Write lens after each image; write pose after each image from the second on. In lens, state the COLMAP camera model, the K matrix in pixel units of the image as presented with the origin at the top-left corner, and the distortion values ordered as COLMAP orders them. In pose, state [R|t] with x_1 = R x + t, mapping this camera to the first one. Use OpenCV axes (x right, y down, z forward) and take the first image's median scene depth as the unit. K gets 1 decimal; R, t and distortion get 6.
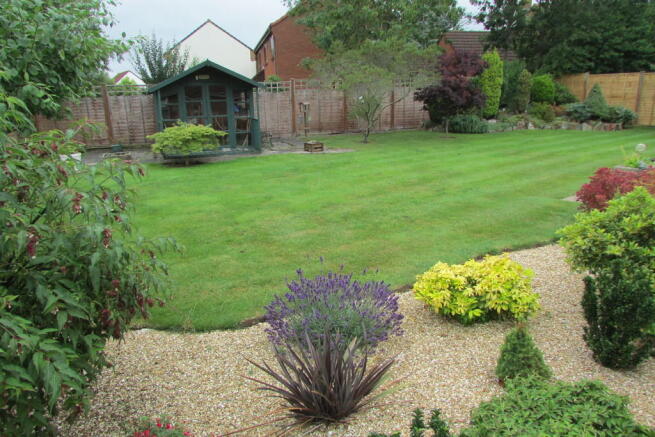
lens RADIAL K [[466.0, 0, 326.9], [0, 466.0, 220.0], [0, 0, 1]] dist [-0.006434, 0.016768]
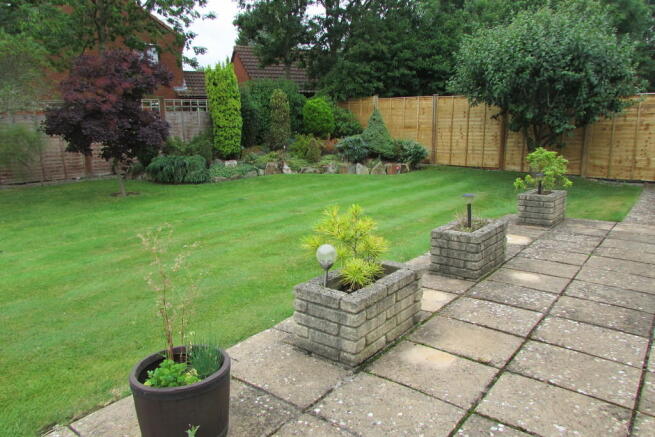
lens RADIAL K [[466.0, 0, 328.1], [0, 466.0, 217.6], [0, 0, 1]] dist [-0.006434, 0.016768]
pose [[0.977292, -0.042313, 0.207629, 0.338943], [0.056056, 0.996577, -0.060760, -0.081860], [-0.204347, 0.071019, 0.976319, 0.309761]]
